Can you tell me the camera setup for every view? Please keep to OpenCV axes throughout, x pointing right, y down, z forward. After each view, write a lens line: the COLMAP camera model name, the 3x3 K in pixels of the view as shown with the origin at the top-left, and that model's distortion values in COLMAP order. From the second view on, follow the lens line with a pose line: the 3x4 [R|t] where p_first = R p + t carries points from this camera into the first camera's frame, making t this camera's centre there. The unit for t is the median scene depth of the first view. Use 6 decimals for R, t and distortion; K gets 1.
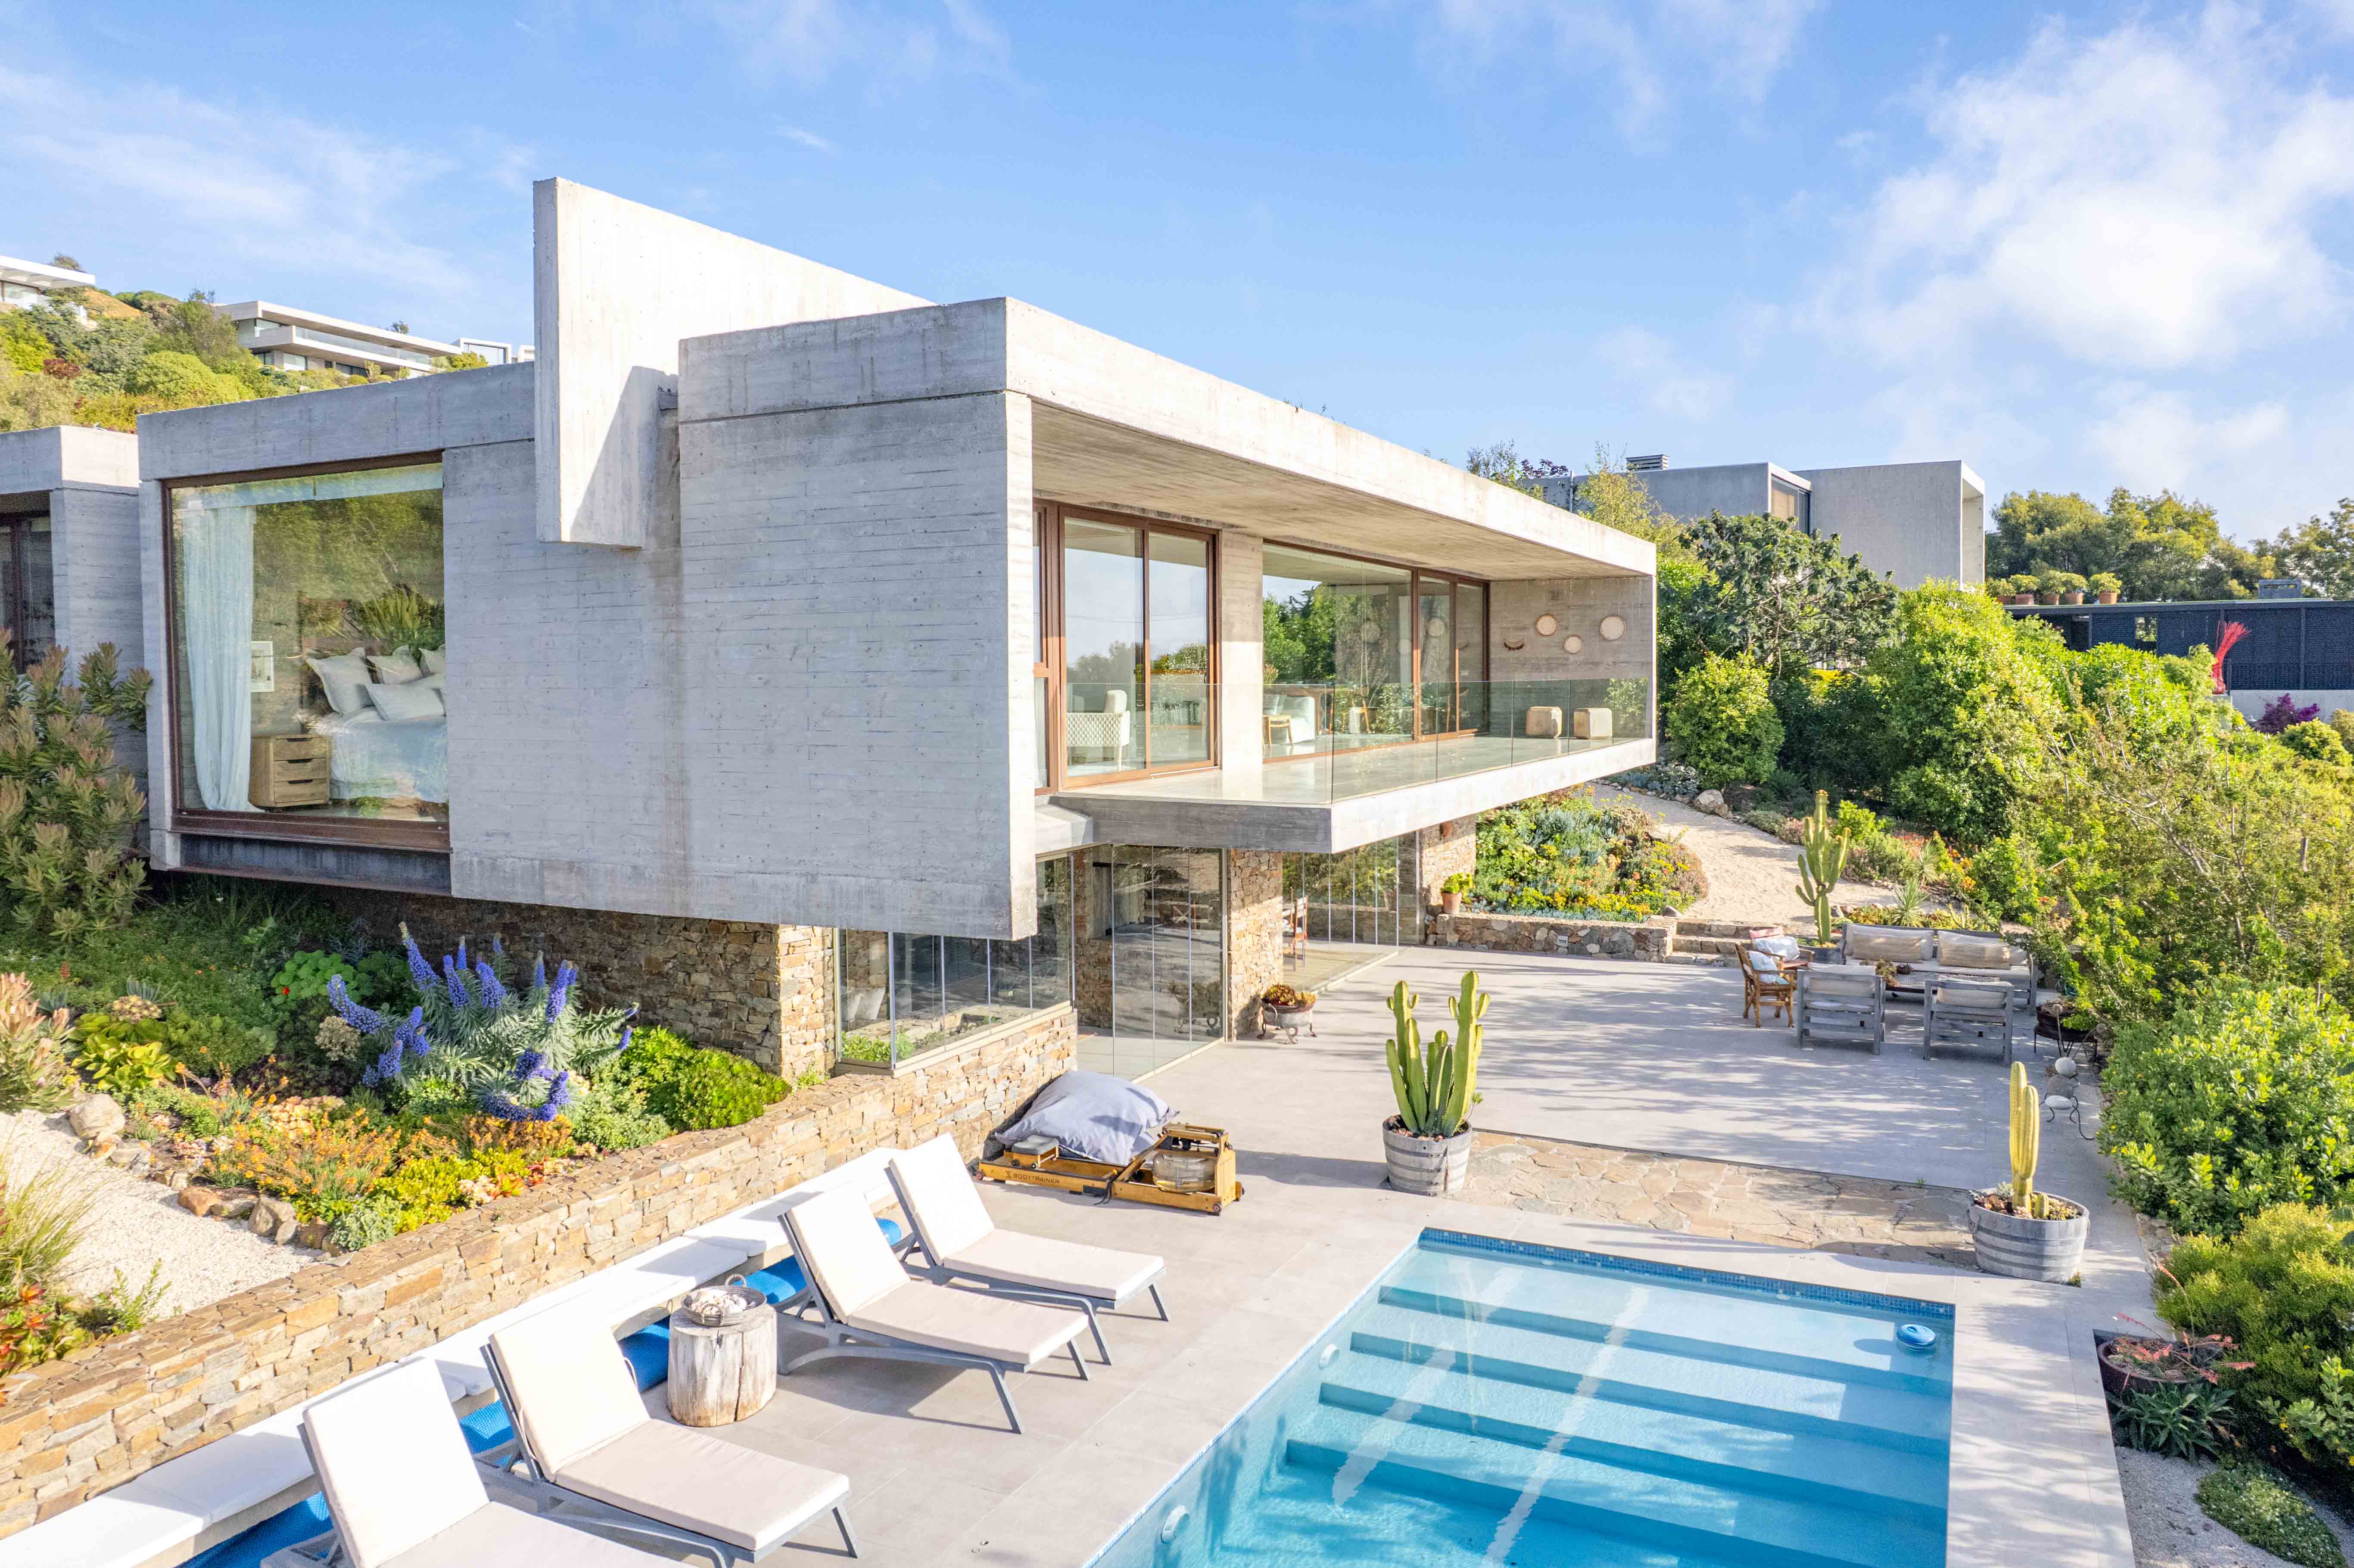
lens RADIAL K [[1509.6, 0, 1227.3], [0, 1509.6, 789.4], [0, 0, 1]] dist [-0.063895, 0.059715]
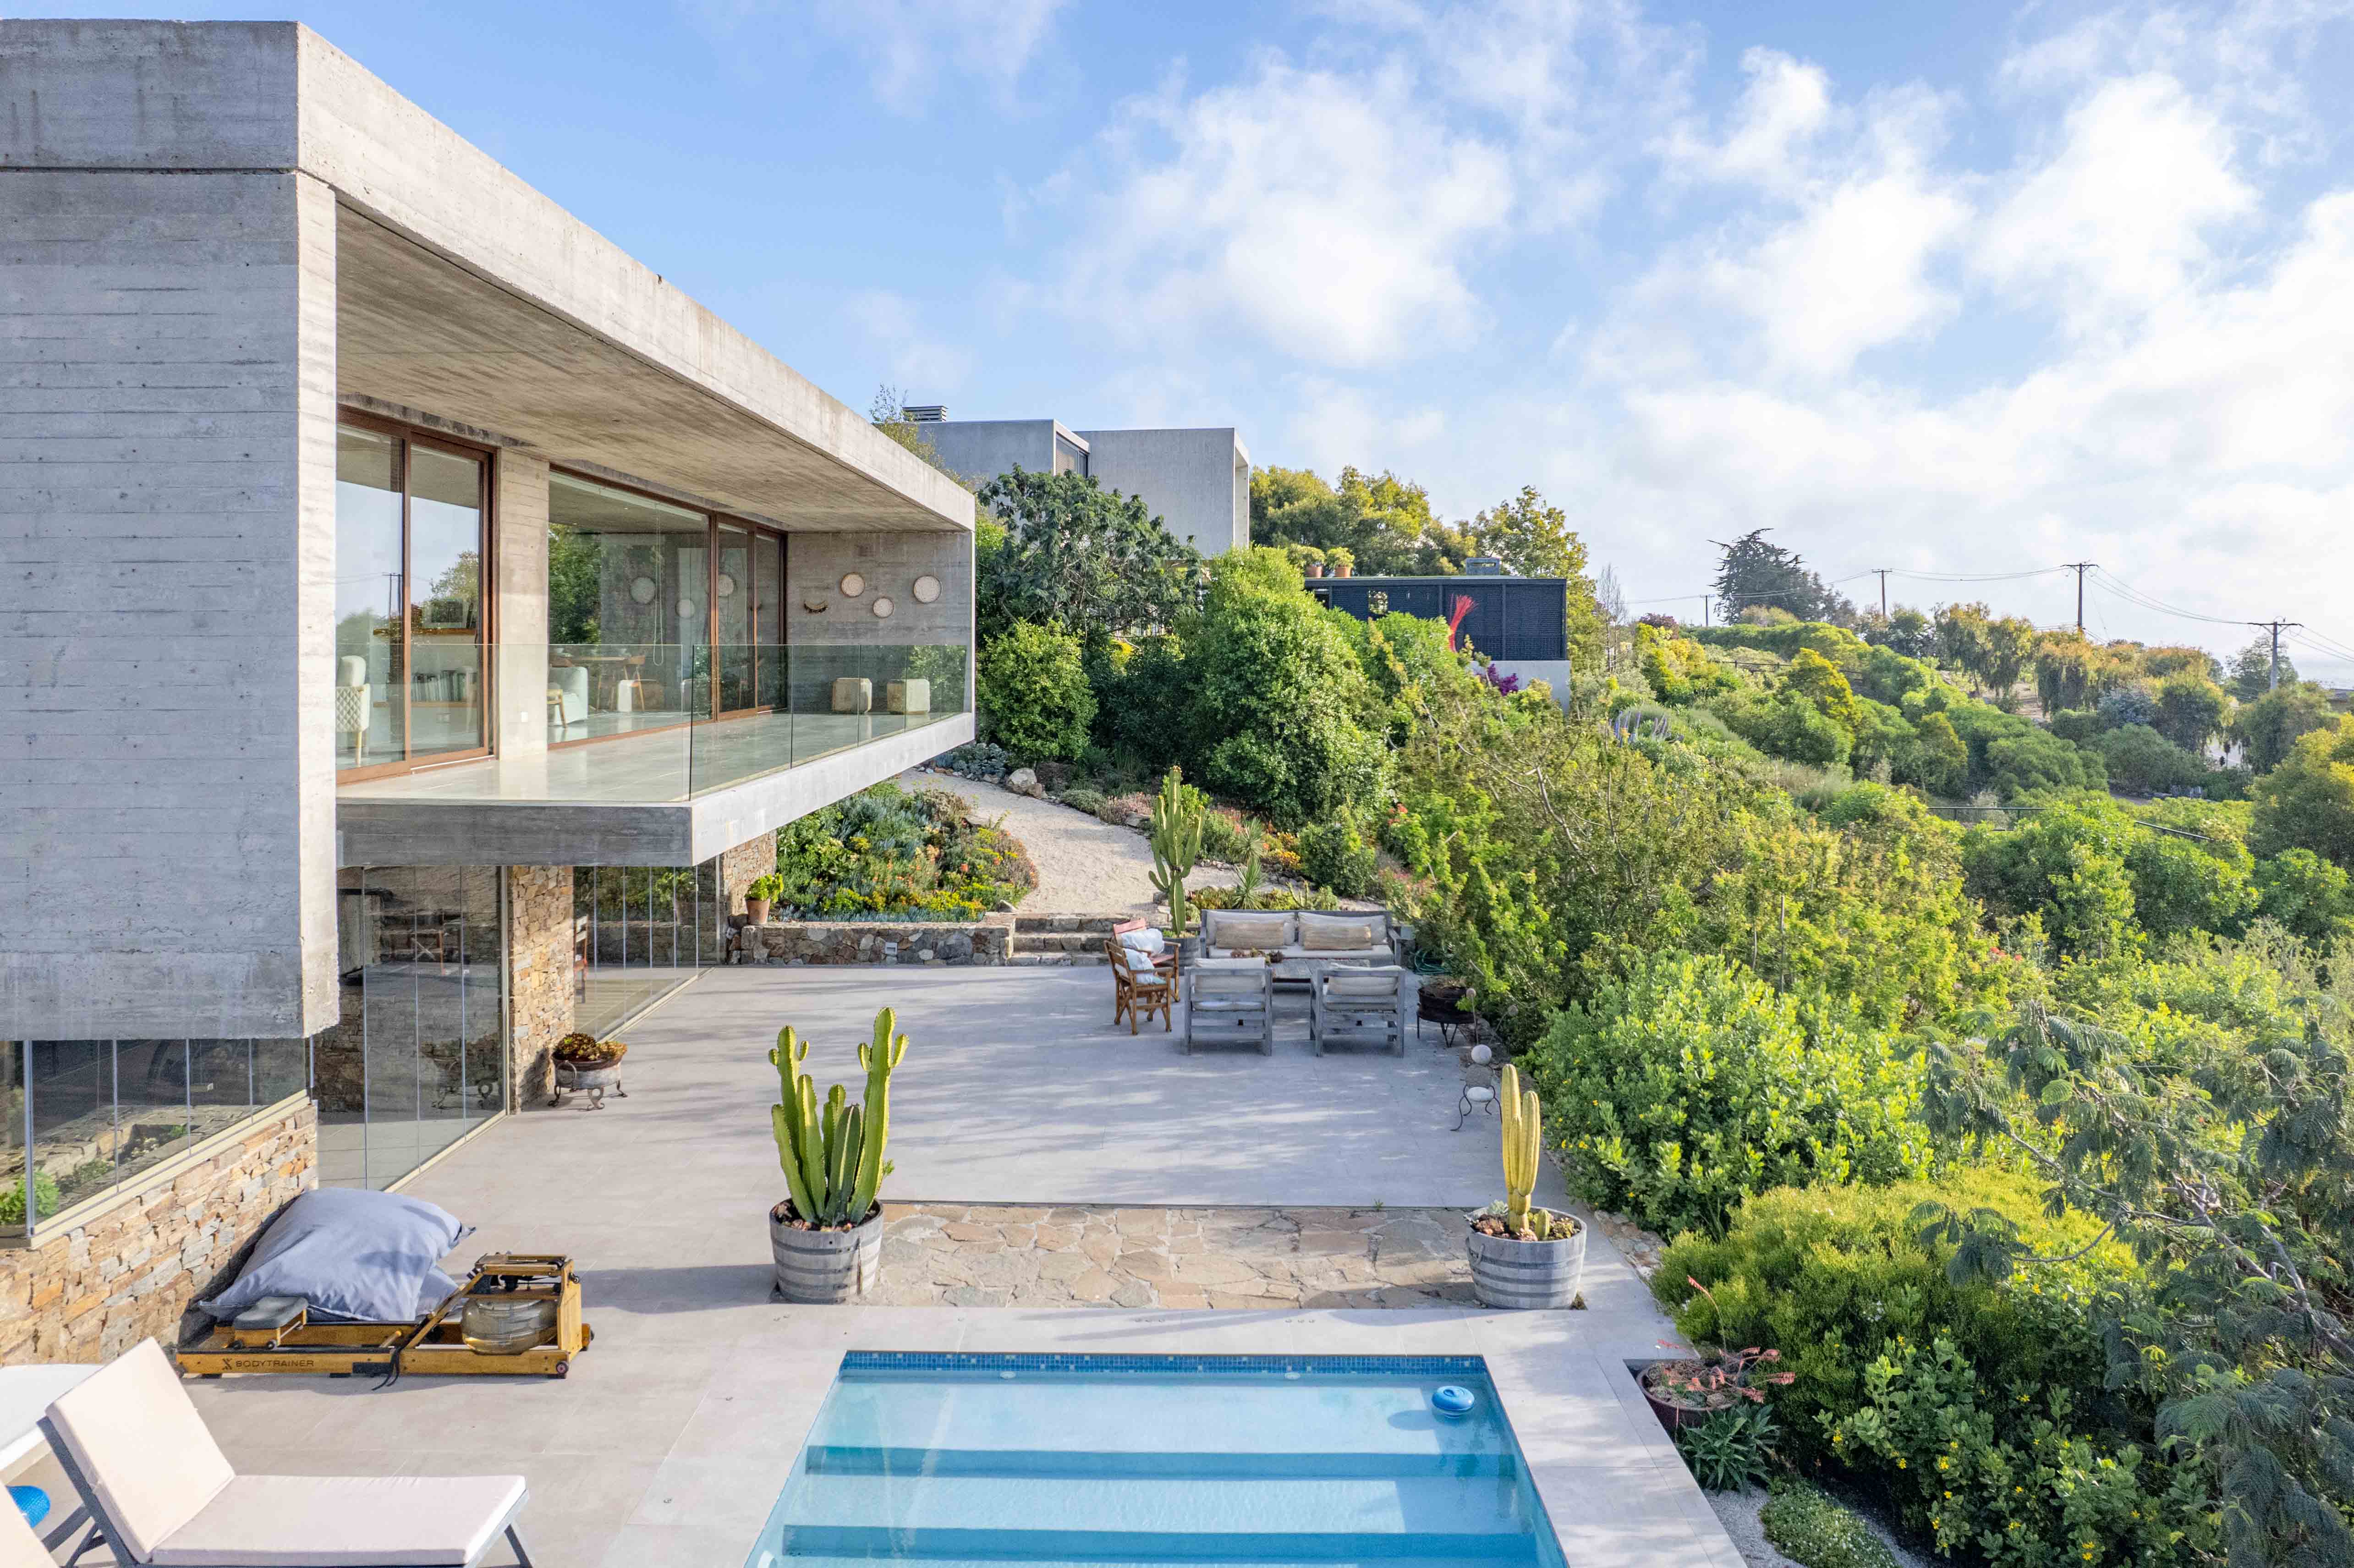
lens RADIAL K [[1648.8, 0, 1120.8], [0, 1648.8, 703.3], [0, 0, 1]] dist [-0.073927, 0.076549]
pose [[0.915740, -0.010147, 0.401643, -0.062068], [0.026747, 0.999003, -0.035745, -0.004466], [-0.400880, 0.043476, 0.915099, 0.144901]]
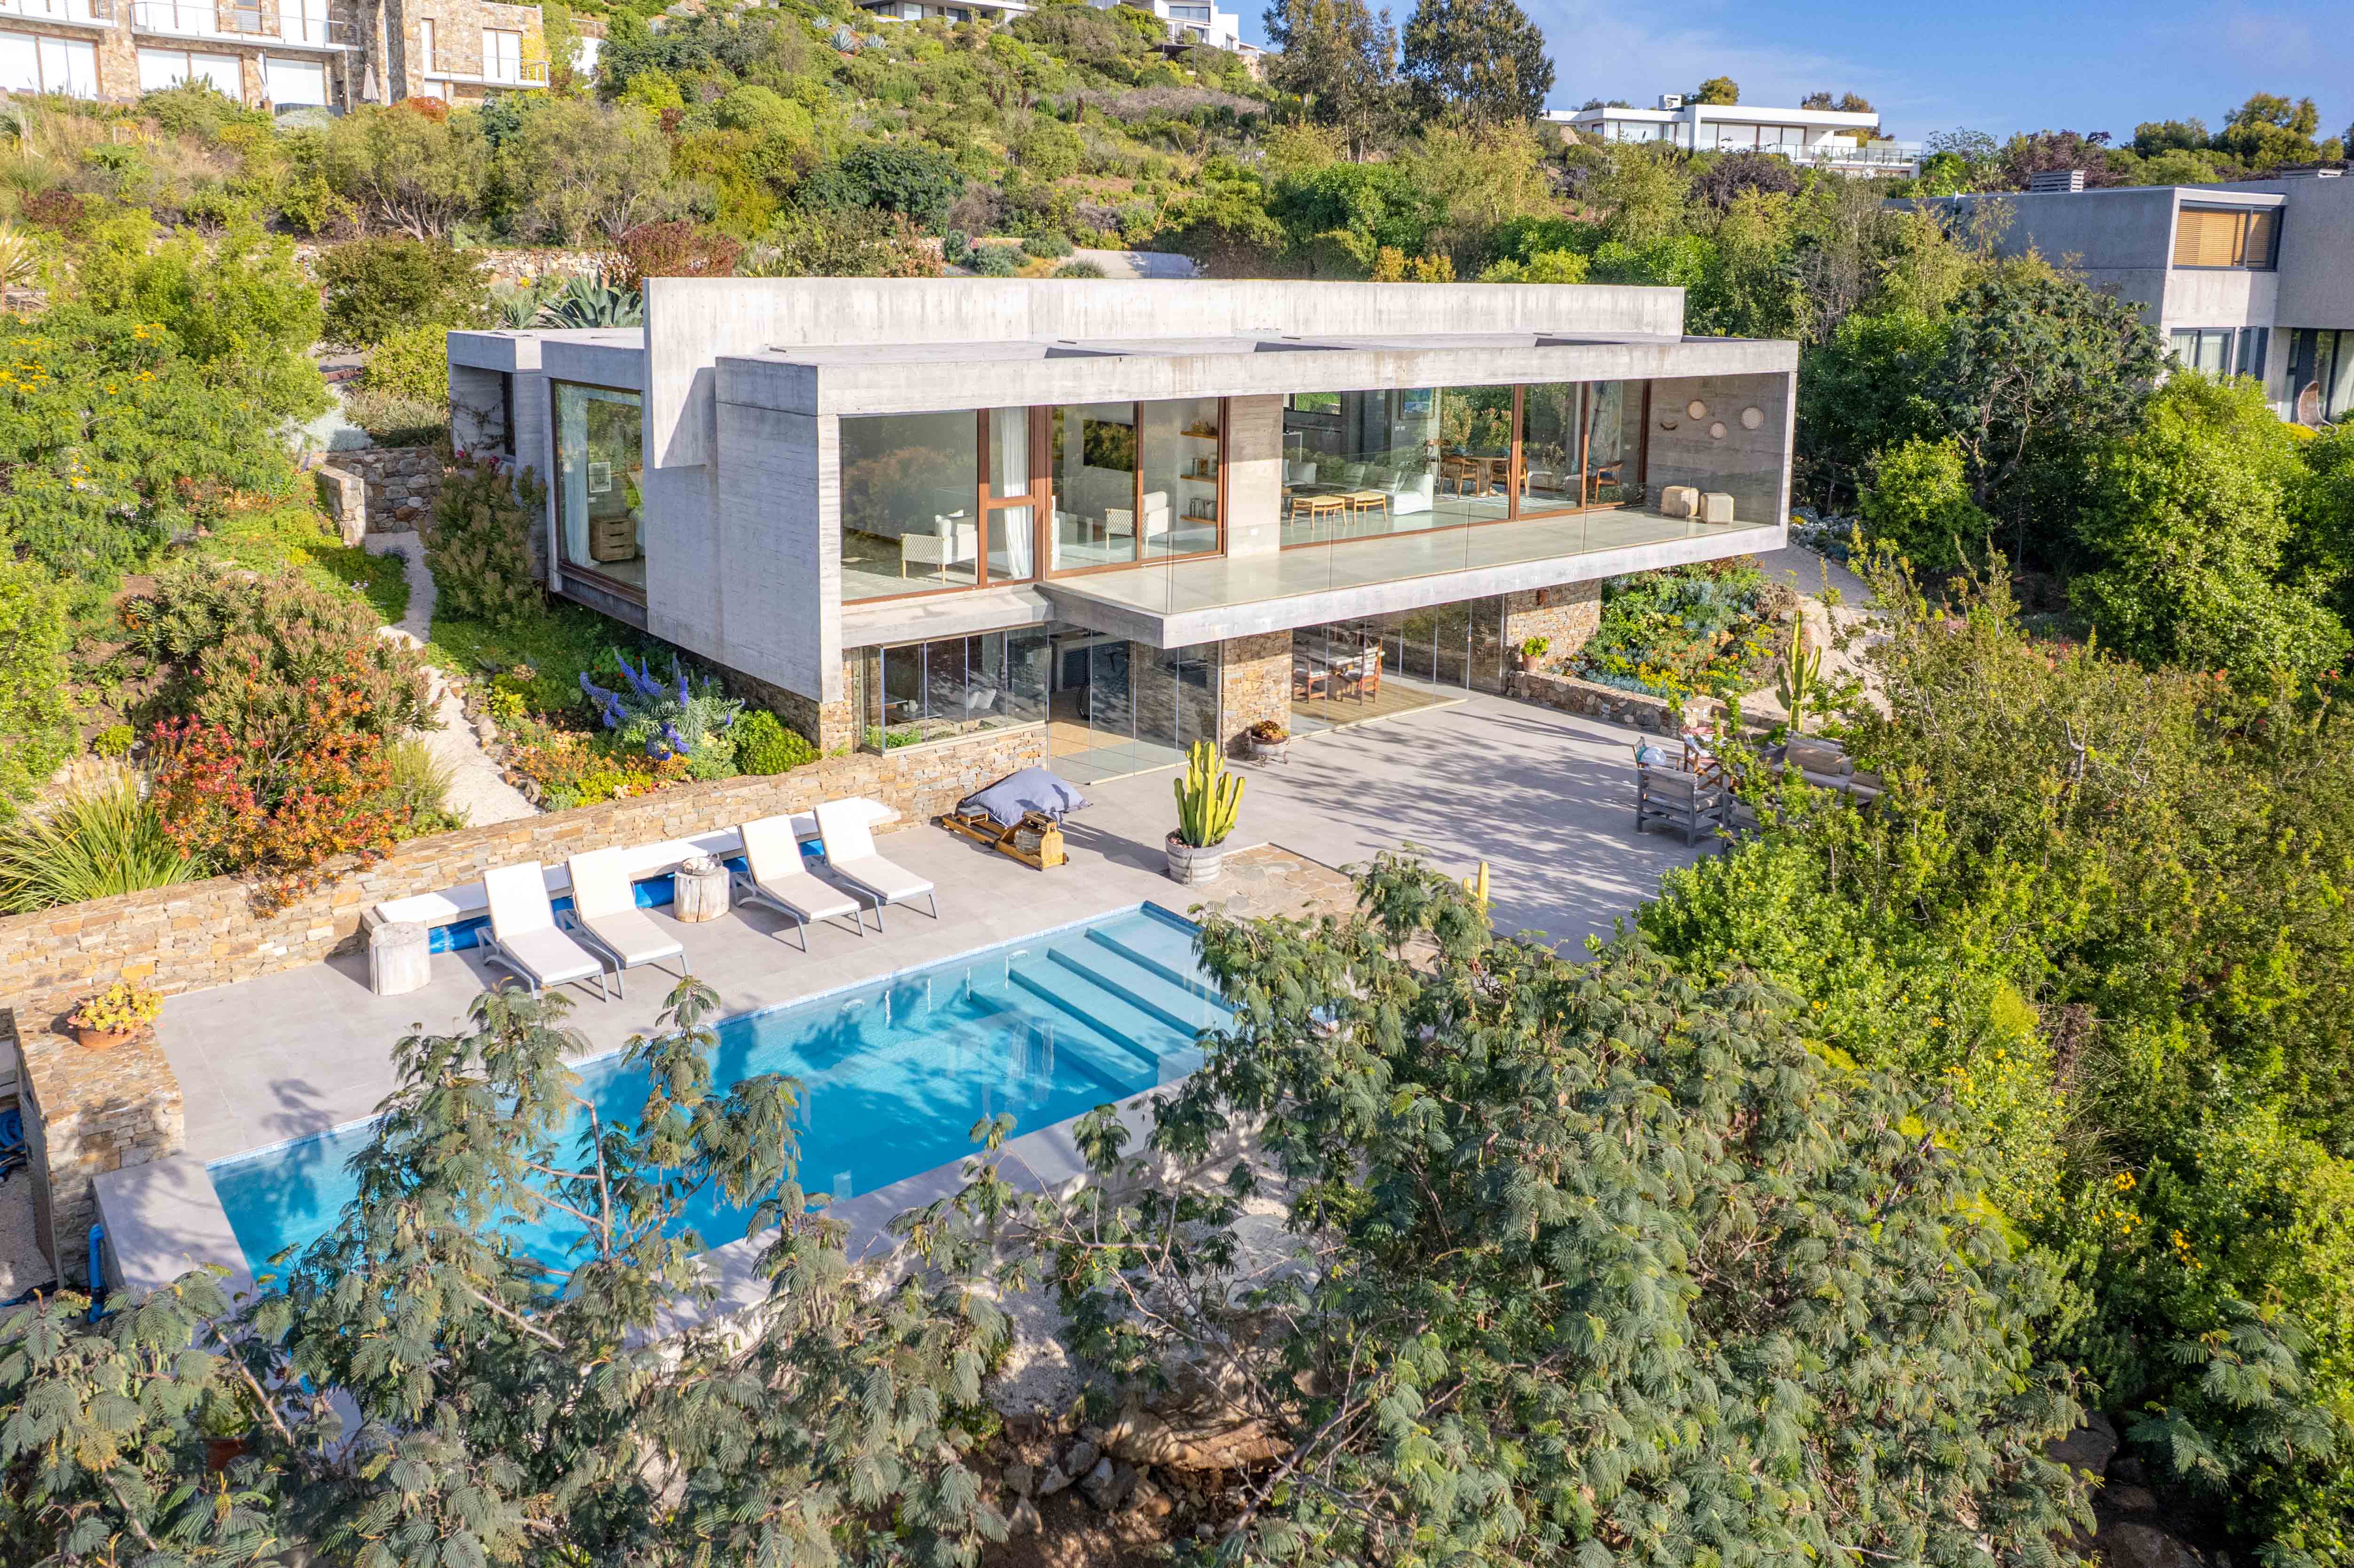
lens RADIAL K [[1648.8, 0, 1120.8], [0, 1648.8, 703.3], [0, 0, 1]] dist [-0.073927, 0.076549]
pose [[0.895217, 0.128491, -0.426704, 0.784680], [-0.048023, 0.979770, 0.194282, -0.236192], [0.443035, -0.153433, 0.883277, -0.487892]]
